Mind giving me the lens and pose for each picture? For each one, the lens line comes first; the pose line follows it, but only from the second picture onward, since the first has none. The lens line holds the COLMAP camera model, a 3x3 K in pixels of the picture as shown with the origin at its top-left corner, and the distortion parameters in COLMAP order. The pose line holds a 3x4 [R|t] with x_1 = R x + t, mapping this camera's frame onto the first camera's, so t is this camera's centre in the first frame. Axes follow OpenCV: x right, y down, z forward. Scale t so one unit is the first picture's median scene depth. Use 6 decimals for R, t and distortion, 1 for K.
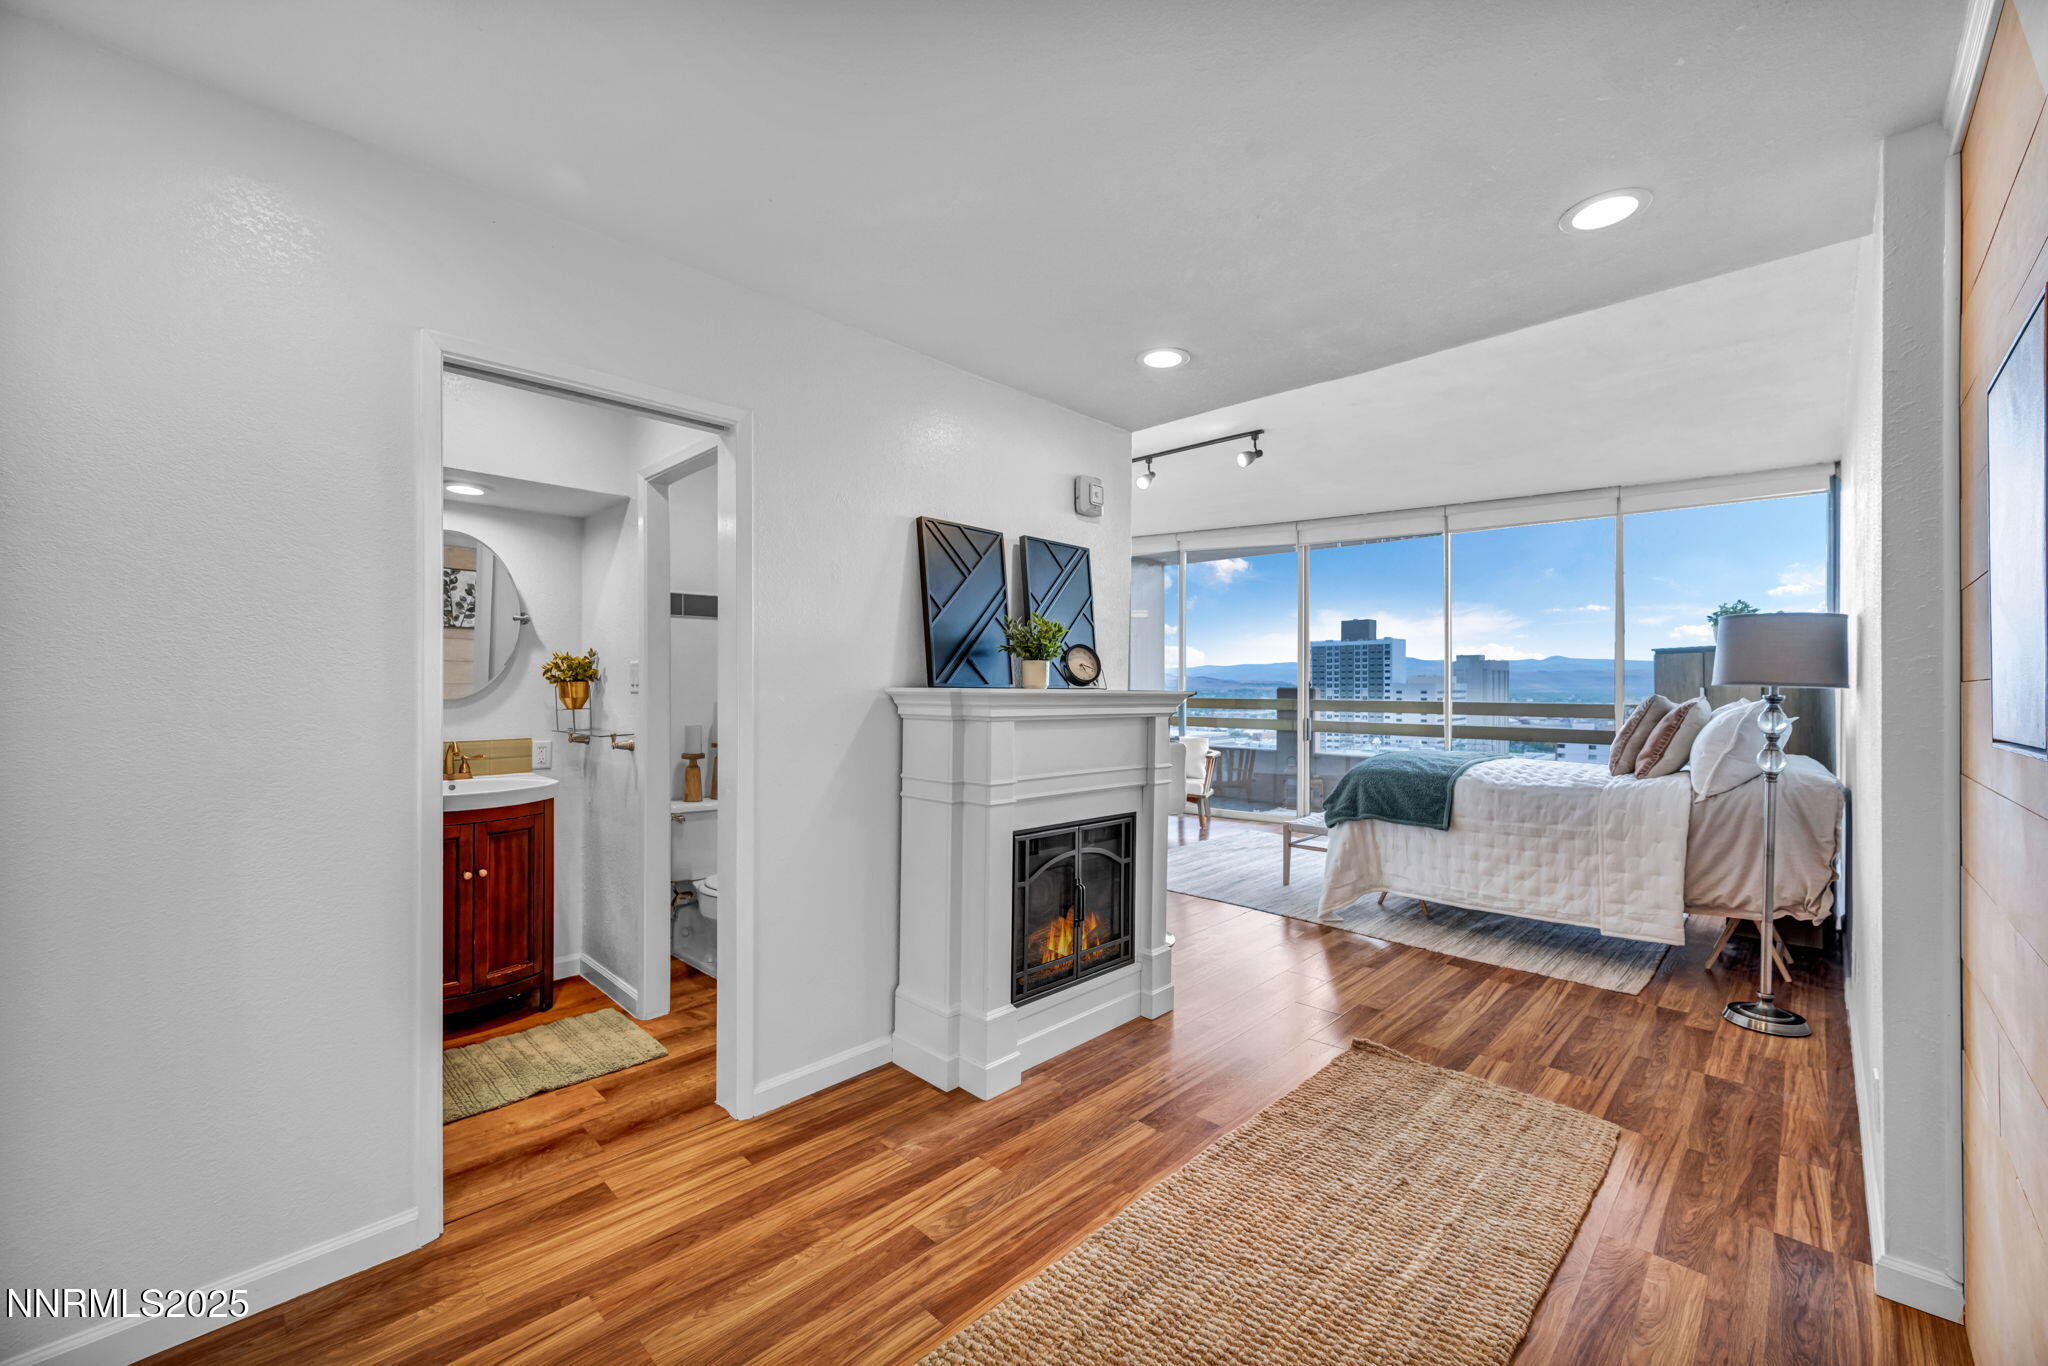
lens RADIAL K [[818.3, 0, 1024.0], [0, 818.3, 683.0], [0, 0, 1]] dist [-0.002656, -0.000100]
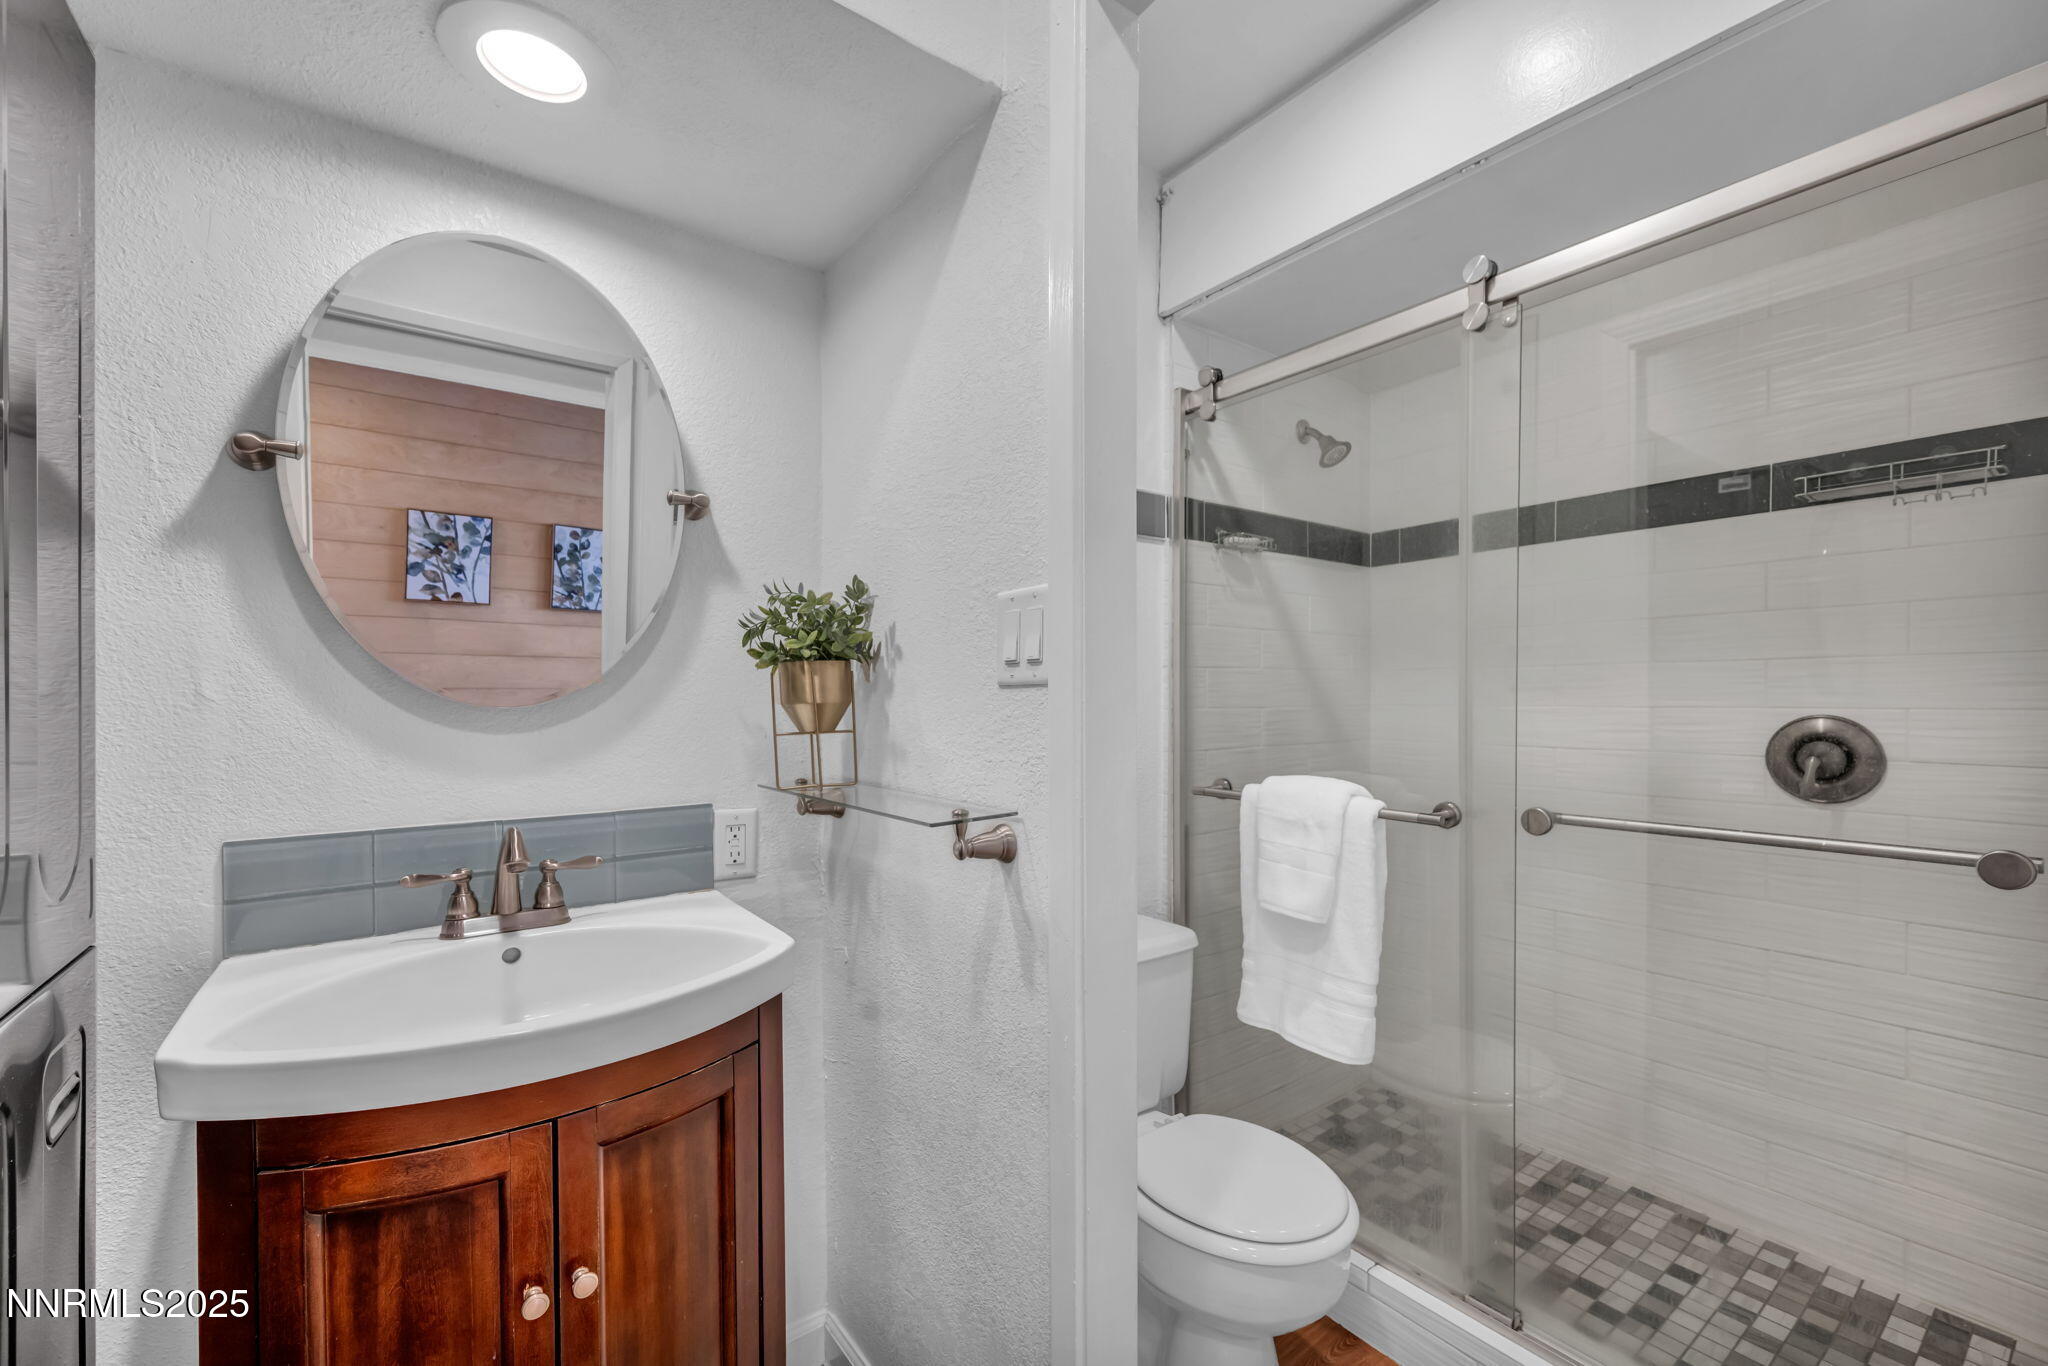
lens RADIAL K [[826.7, 0, 1025.6], [0, 826.7, 701.1], [0, 0, 1]] dist [0.000442, -0.000068]
pose [[0.989403, -0.007569, -0.144999, -0.398320], [0.008835, 0.999928, 0.008088, 0.014679], [0.144928, -0.009283, 0.989399, 0.632498]]
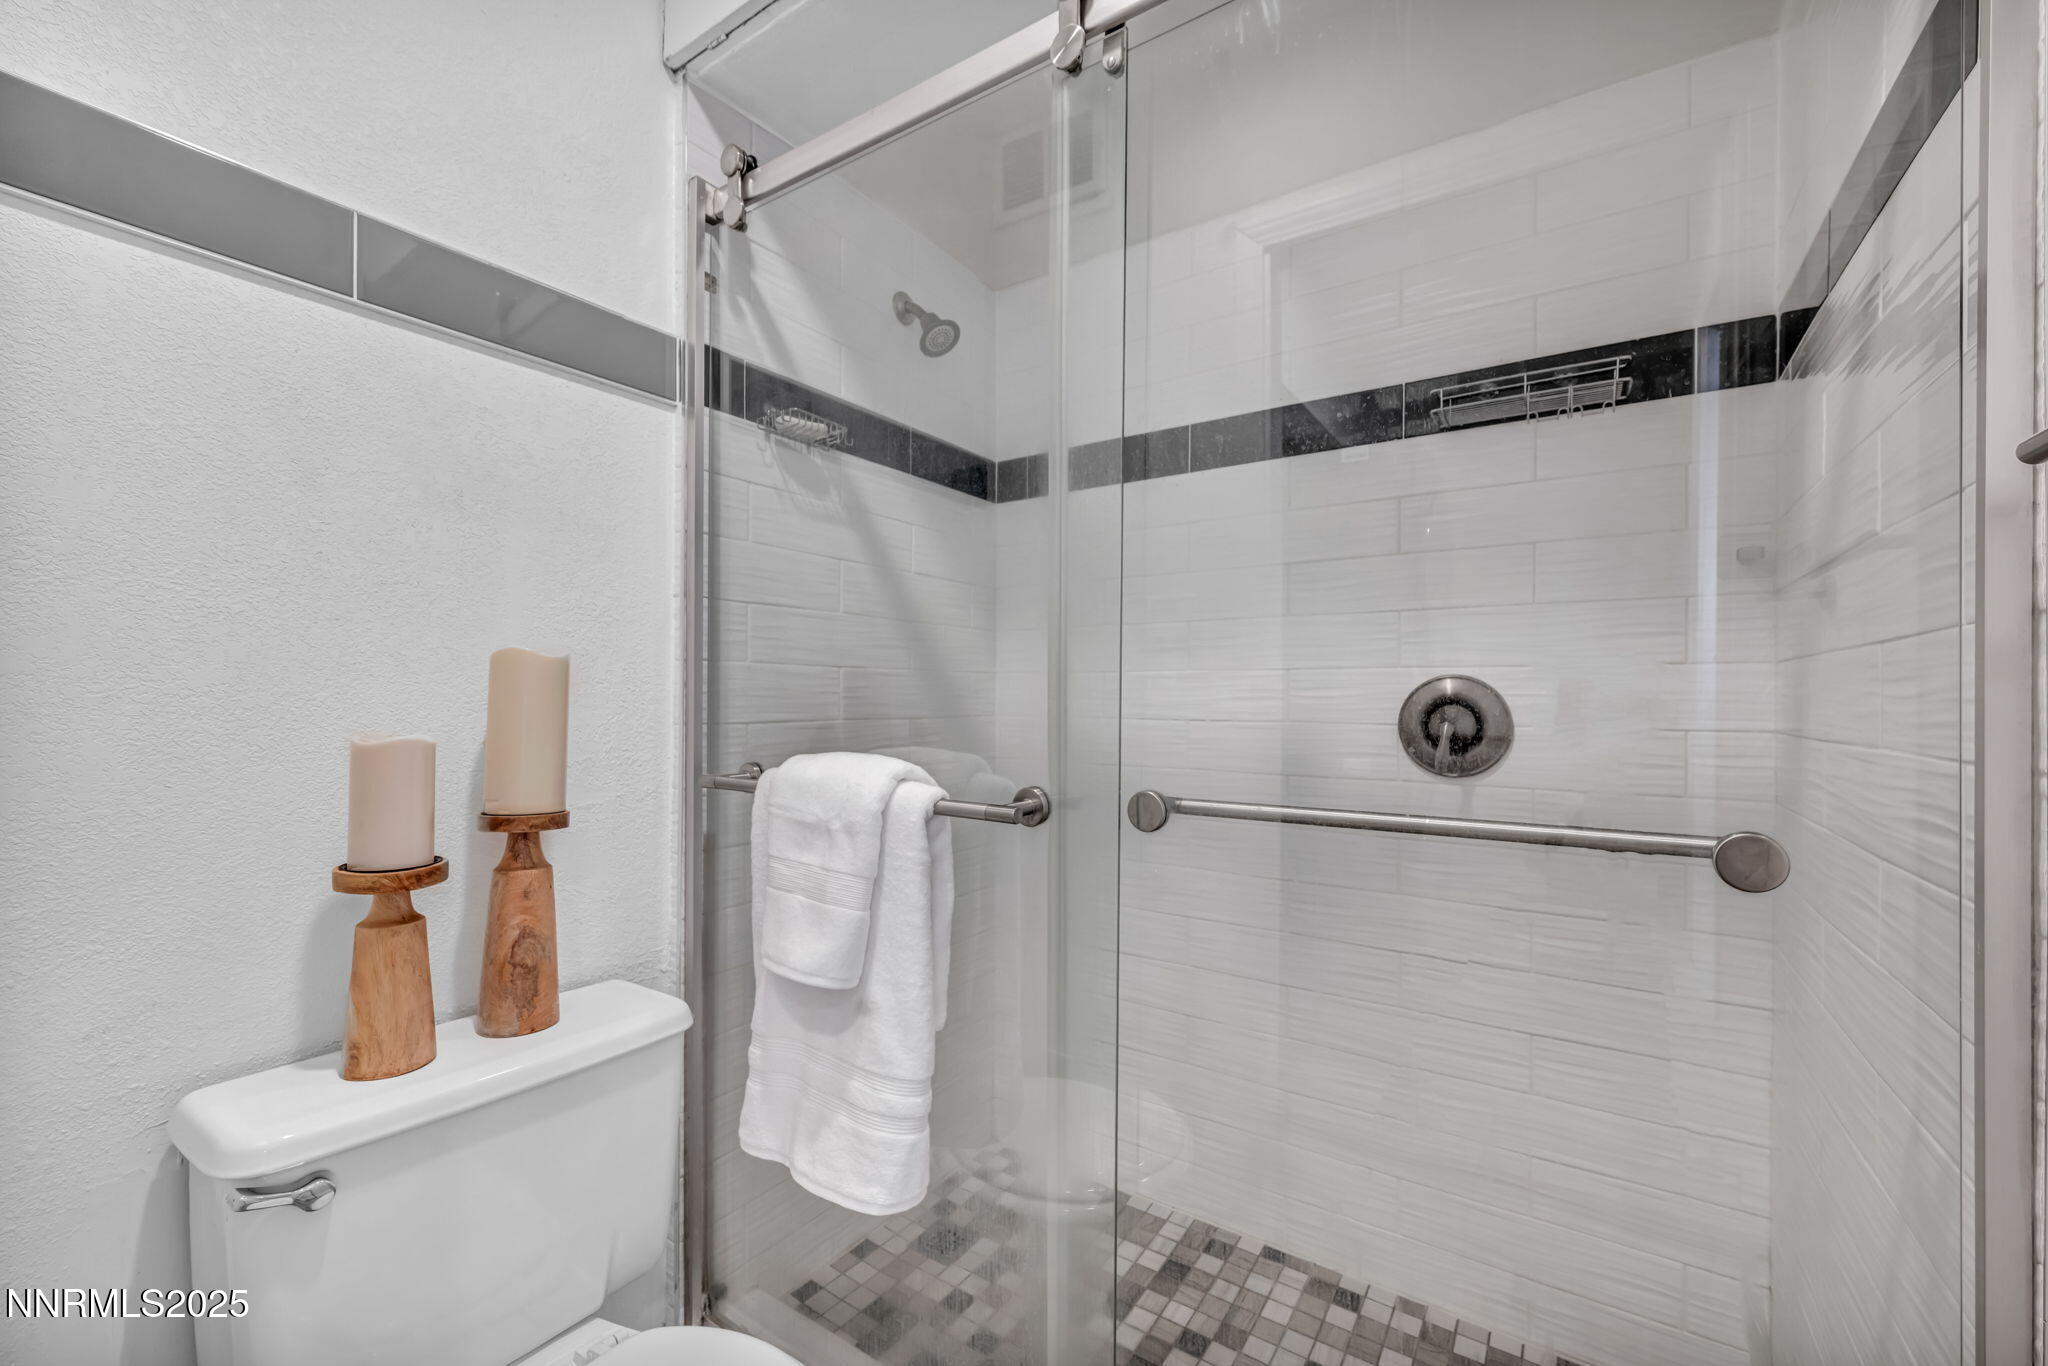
lens RADIAL K [[810.3, 0, 1021.2], [0, 810.3, 685.6], [0, 0, 1]] dist [-0.000943, -0.000142]
pose [[0.980724, 0.006080, 0.195303, -0.303061], [-0.003577, 0.999907, -0.013170, 0.041396], [-0.195365, 0.012218, 0.980654, 0.814996]]
